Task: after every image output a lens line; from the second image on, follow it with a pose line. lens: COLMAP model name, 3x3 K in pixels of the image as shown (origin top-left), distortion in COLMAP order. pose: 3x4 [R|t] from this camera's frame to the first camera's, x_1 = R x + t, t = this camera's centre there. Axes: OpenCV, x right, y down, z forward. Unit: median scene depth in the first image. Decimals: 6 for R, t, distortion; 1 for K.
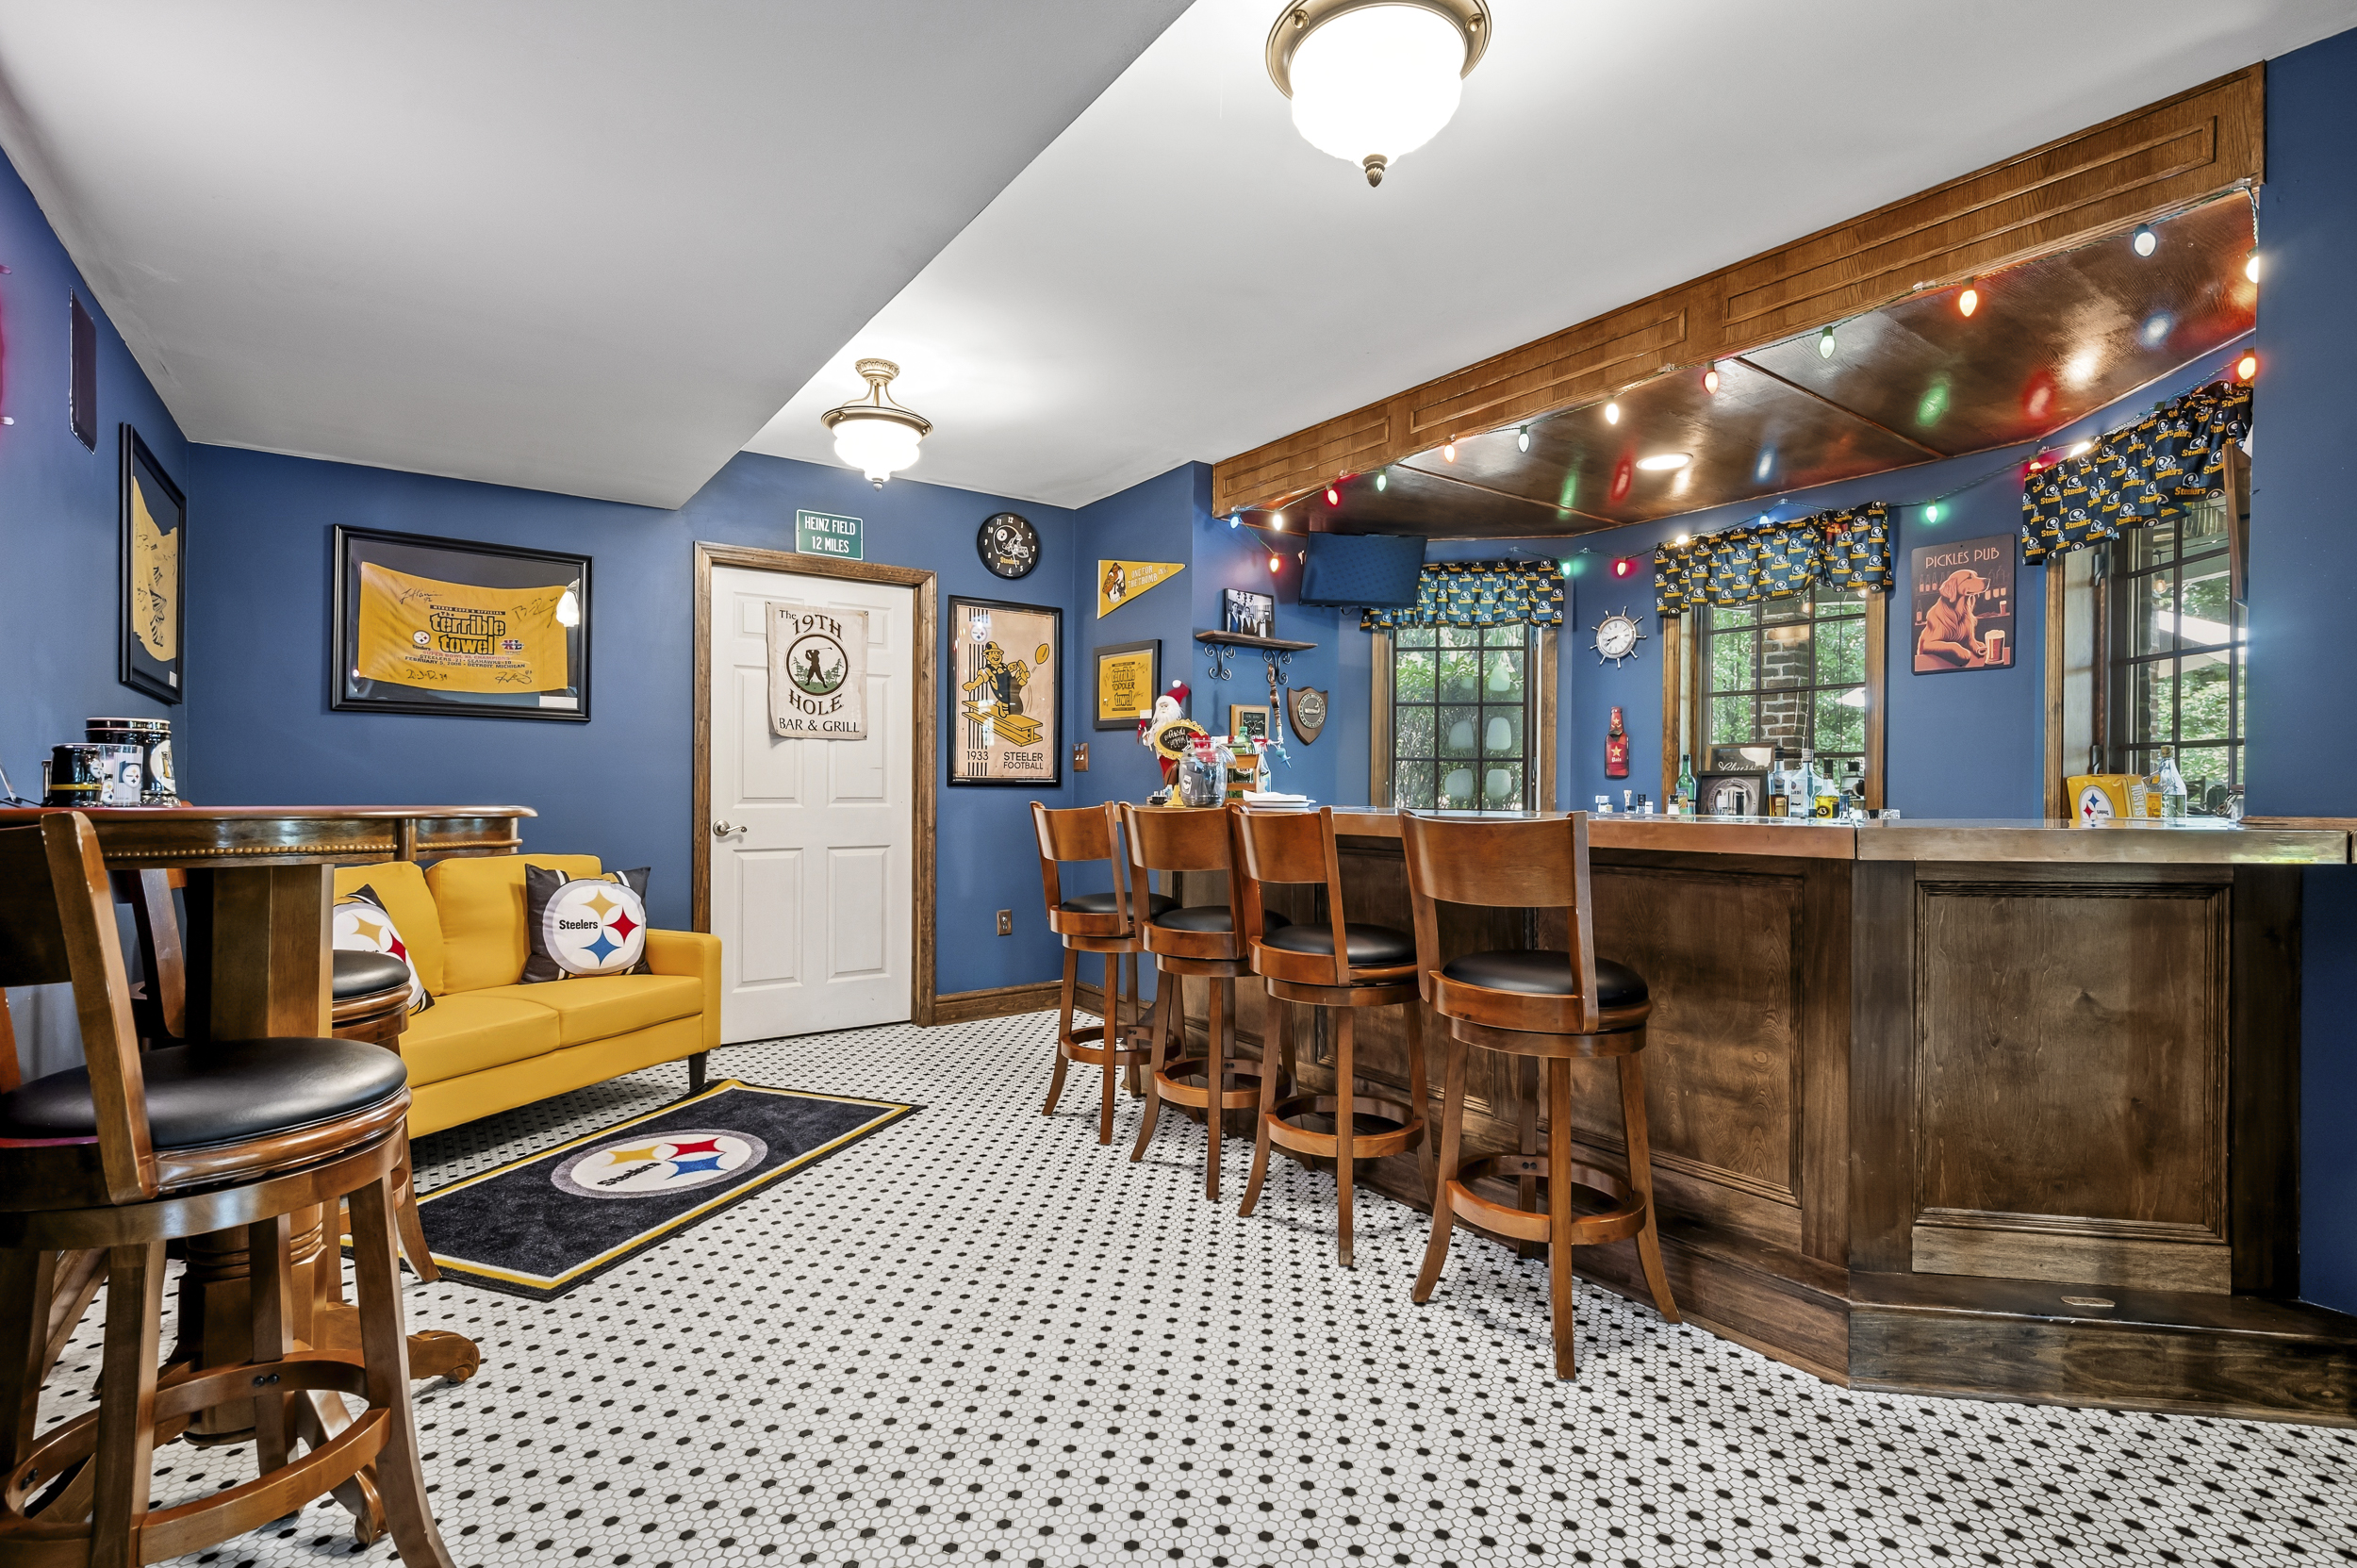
lens RADIAL K [[1054.7, 0, 1177.4], [0, 1054.7, 788.9], [0, 0, 1]] dist [0.003166, 0.000267]
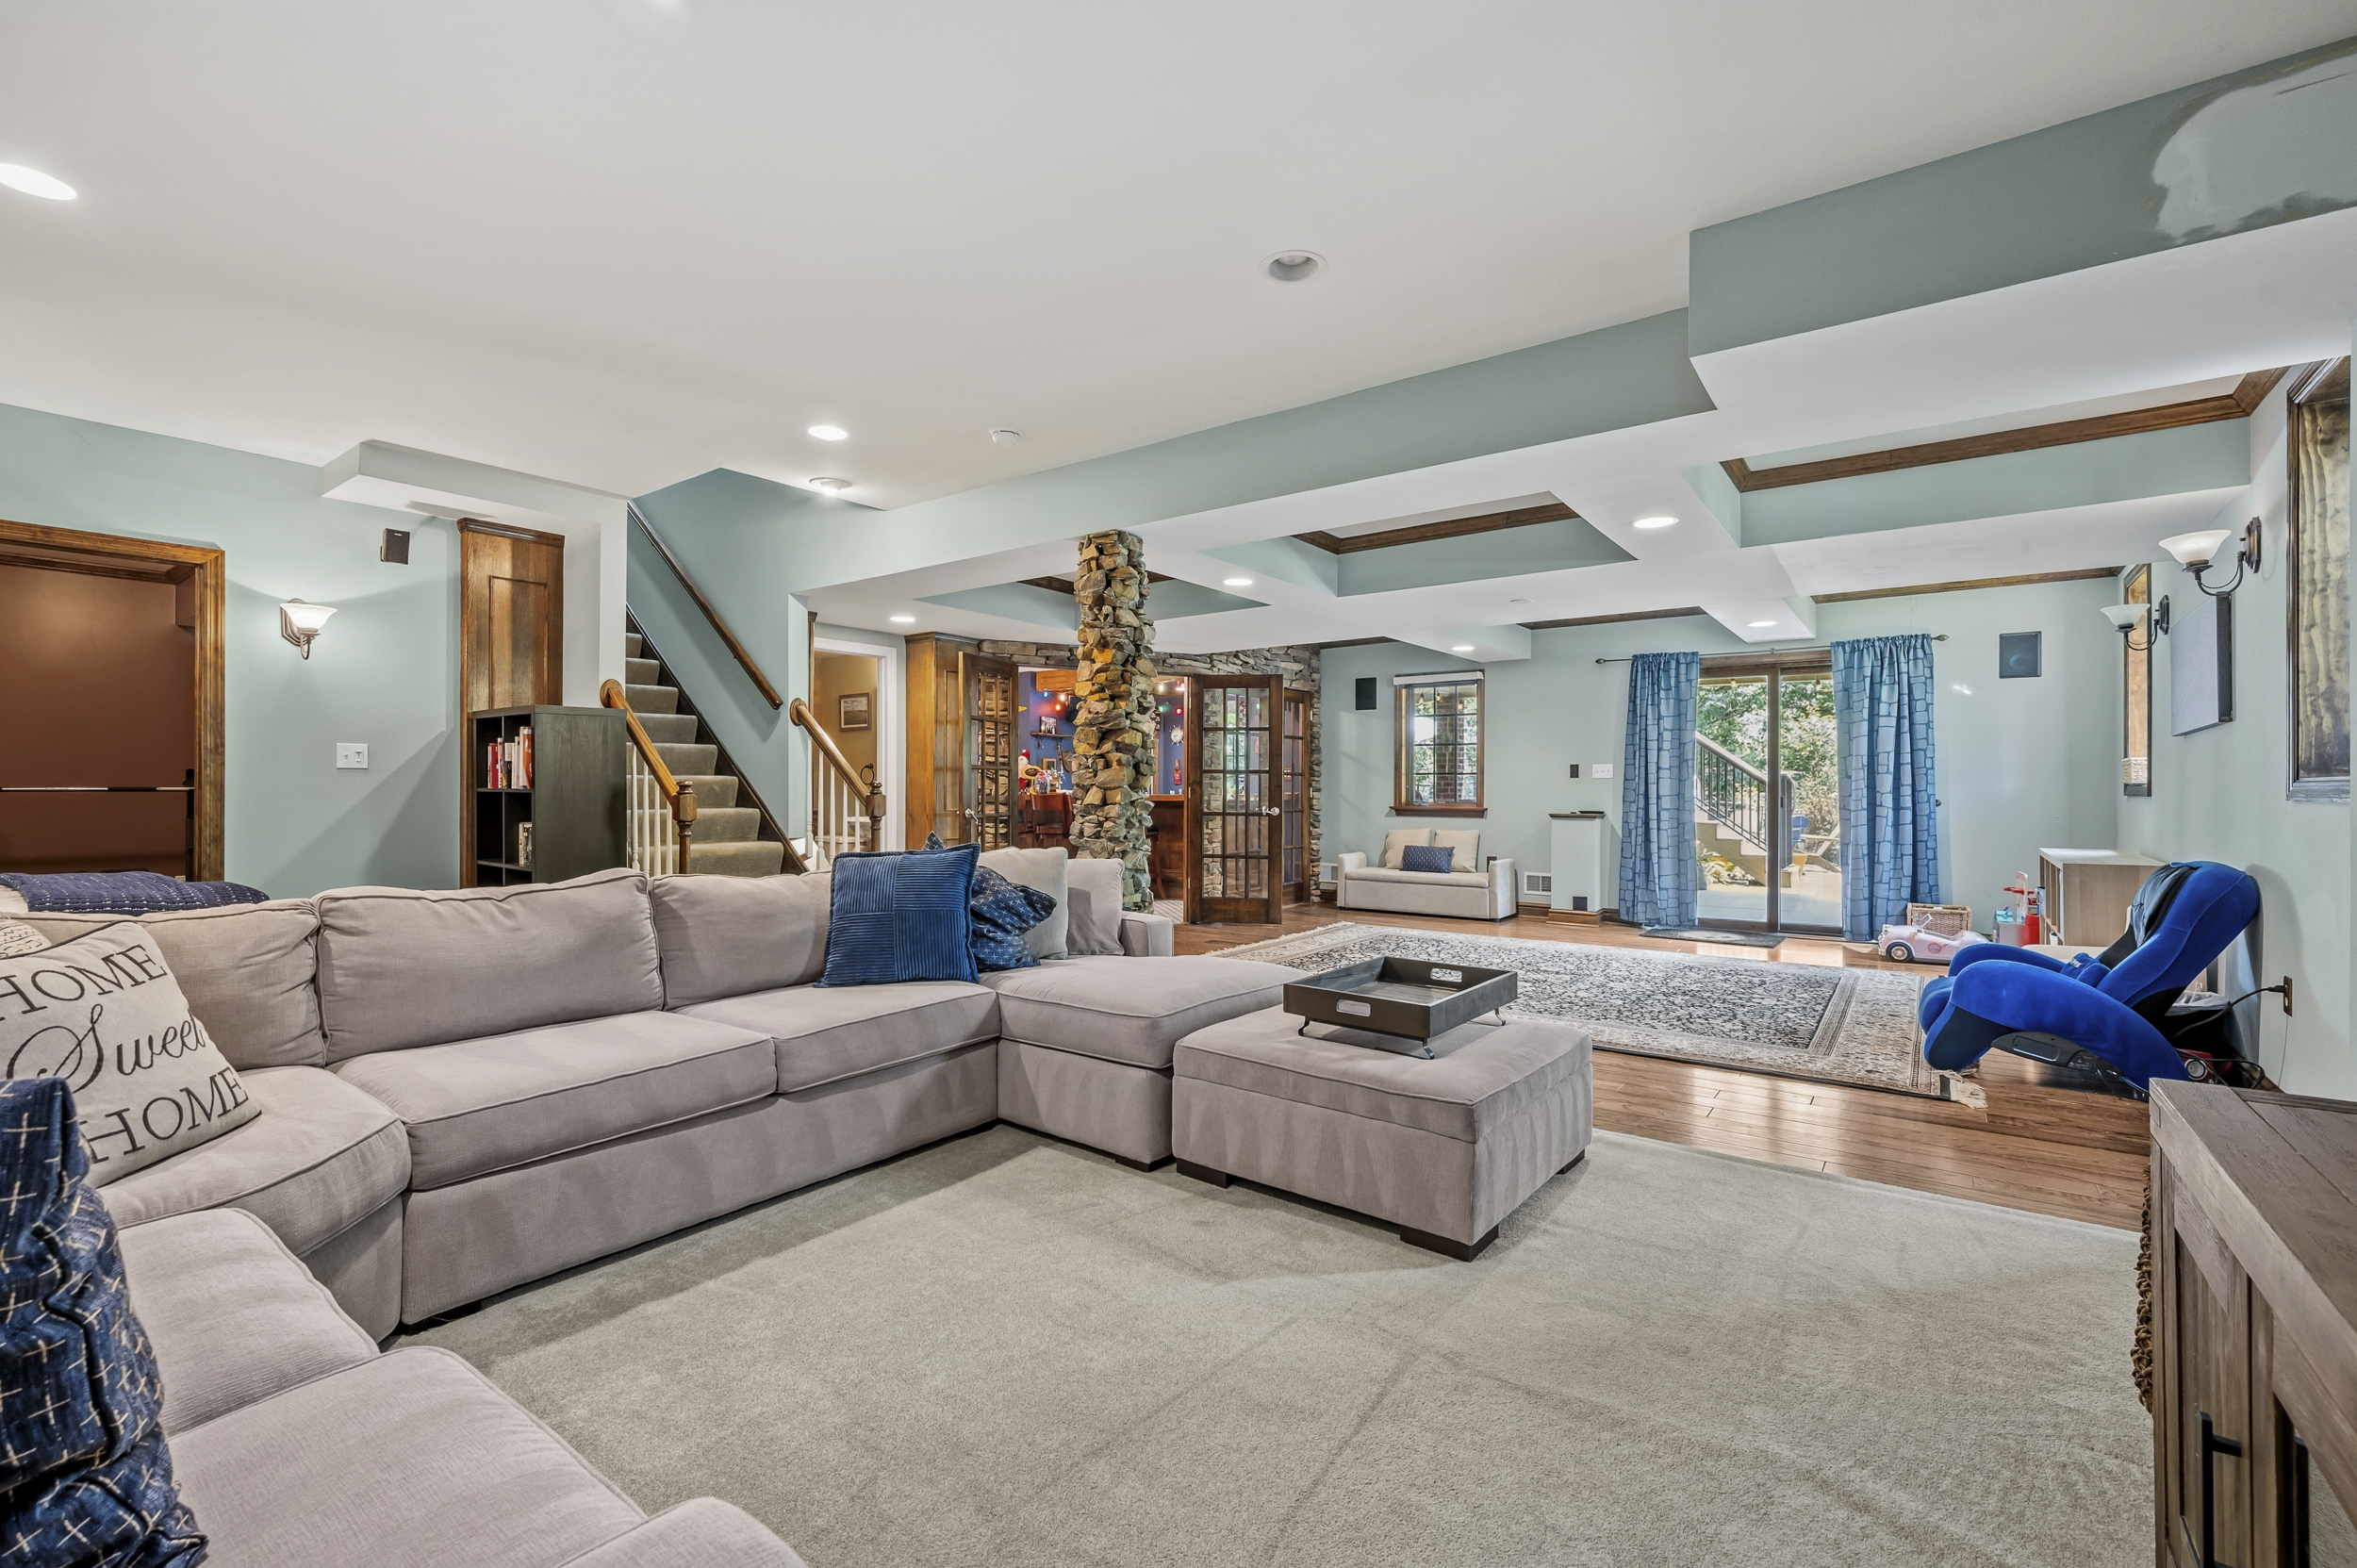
lens RADIAL K [[1024.8, 0, 1170.0], [0, 1024.8, 777.5], [0, 0, 1]] dist [-0.001896, -0.000234]
pose [[0.958125, -0.000023, 0.286349, -0.385172], [0.003486, 0.999927, -0.011586, 0.001802], [-0.286328, 0.012099, 0.958055, -1.607987]]
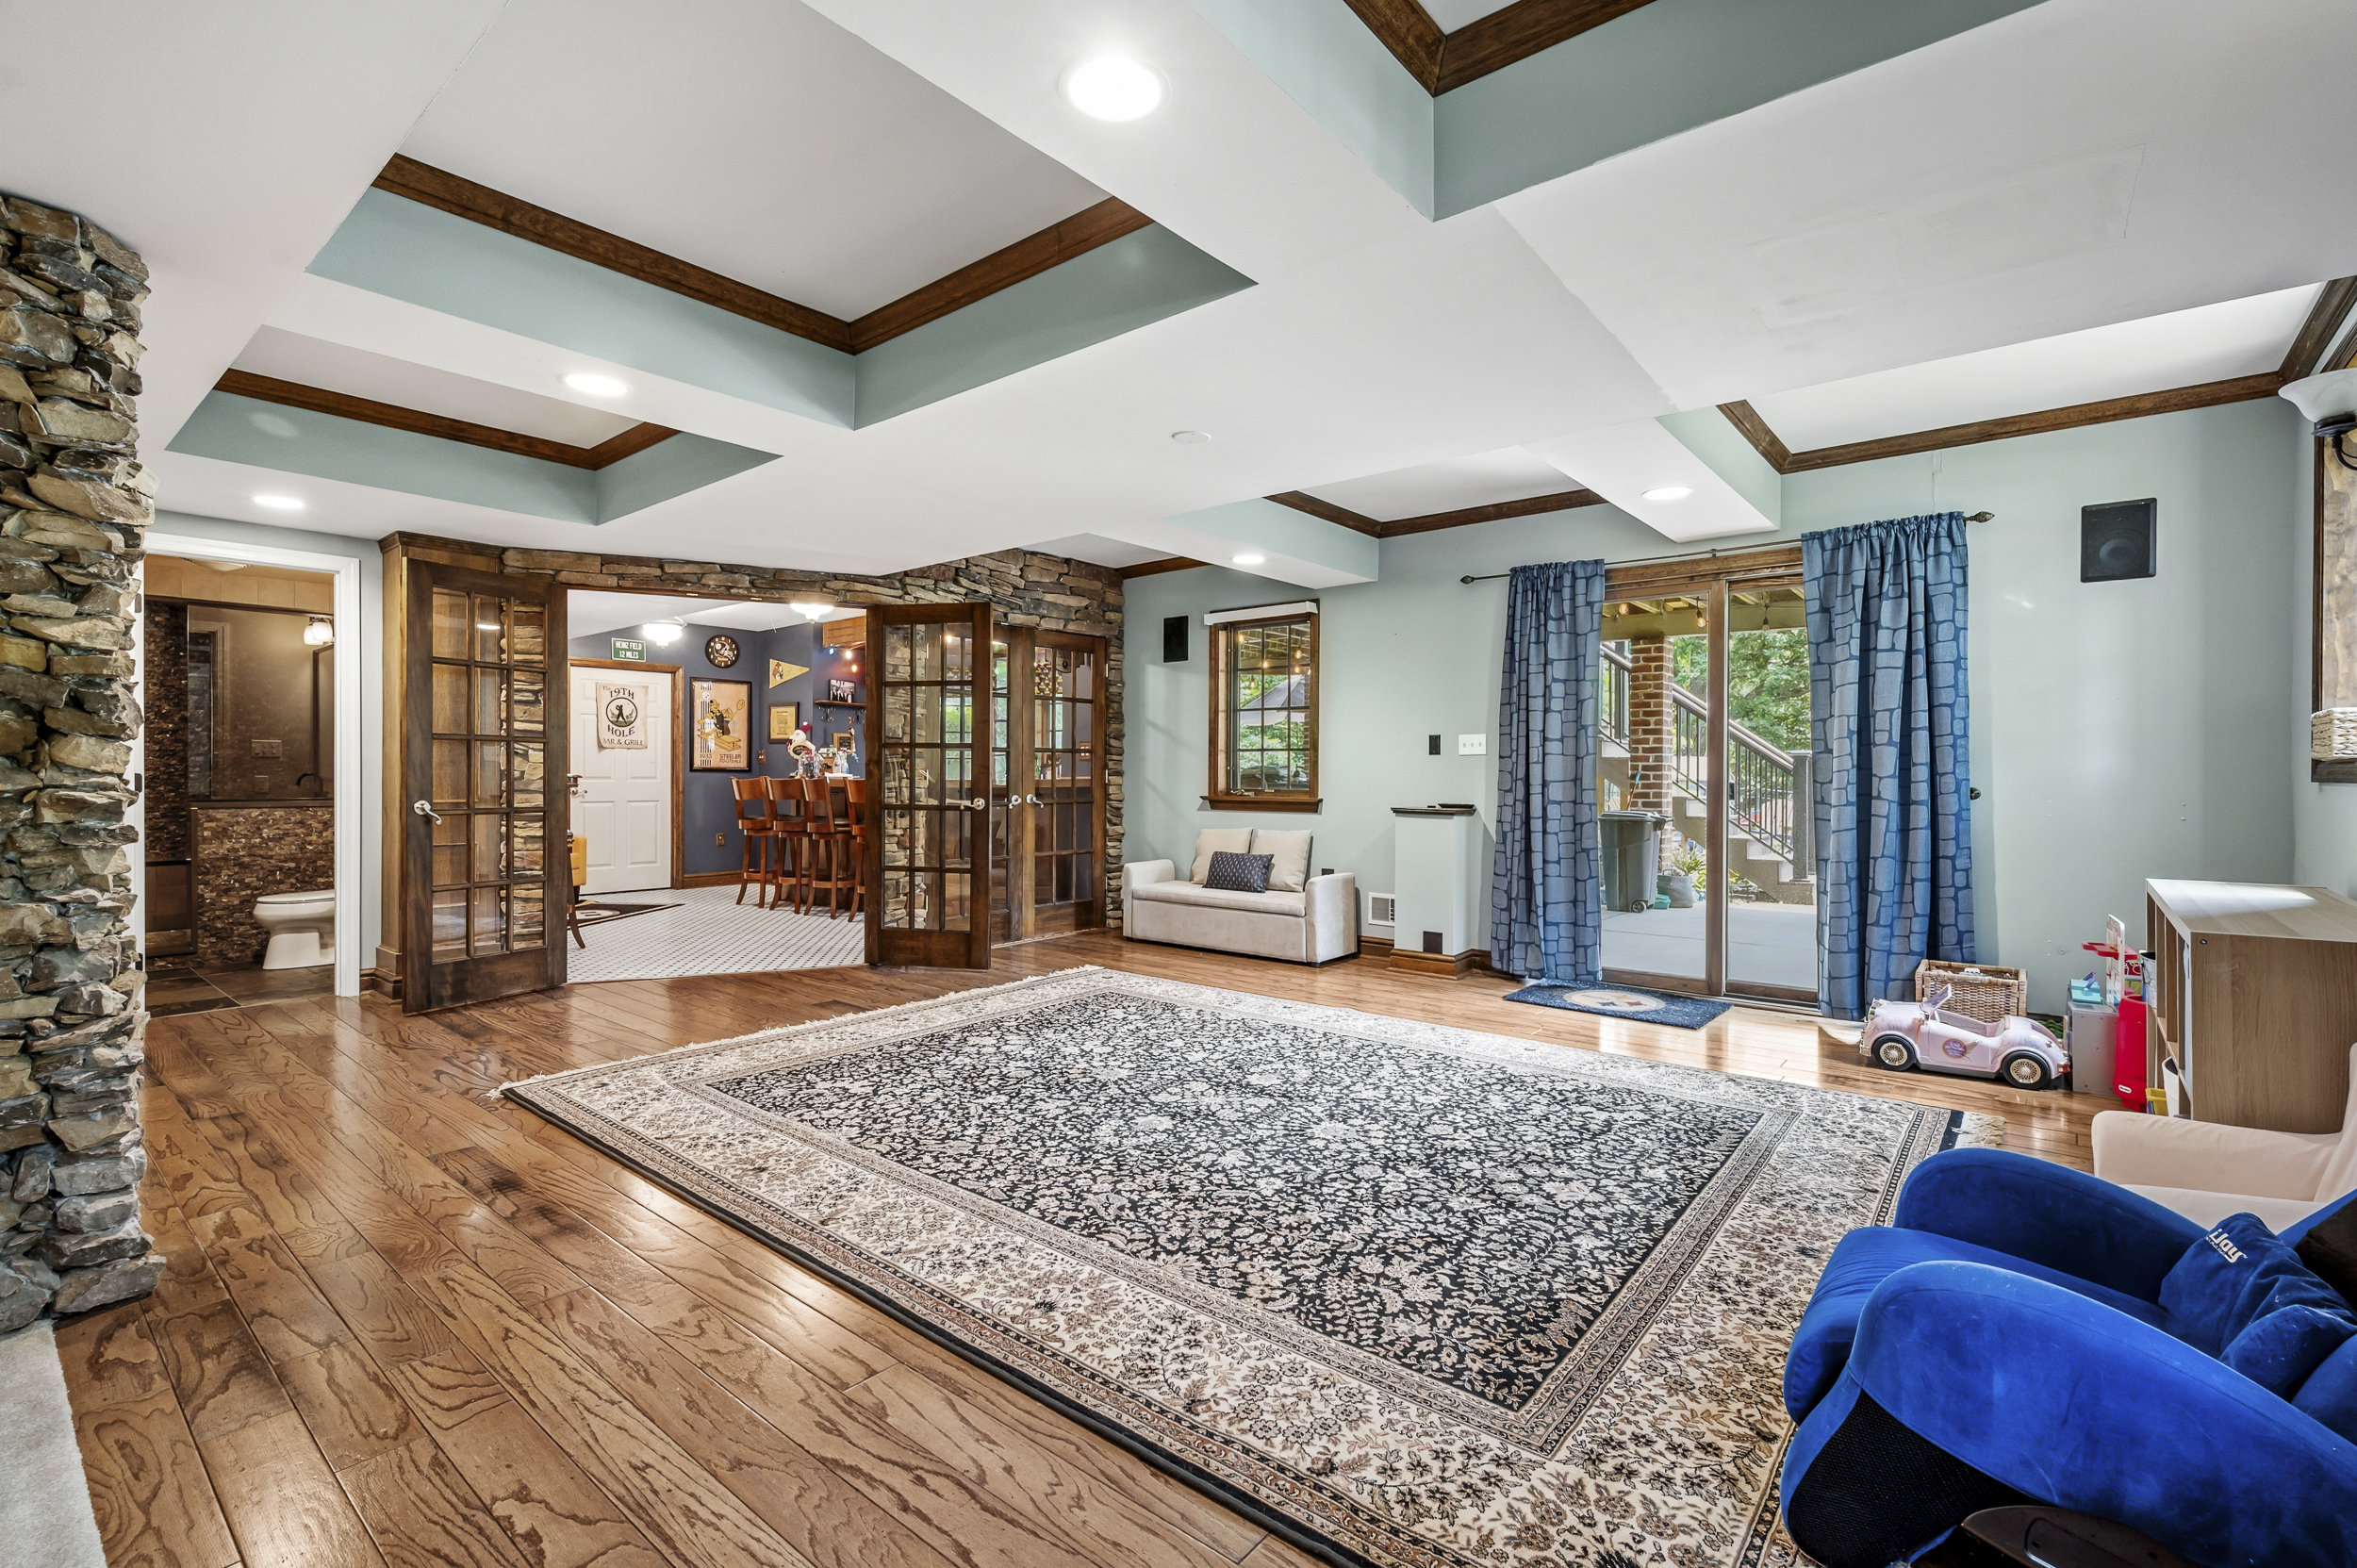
lens RADIAL K [[1054.7, 0, 1180.0], [0, 1054.7, 770.4], [0, 0, 1]] dist [0.003166, 0.000267]
pose [[0.970557, -0.001652, 0.240865, 0.214176], [0.002703, 0.999988, -0.004035, 0.006913], [-0.240856, 0.004568, 0.970550, -1.230901]]
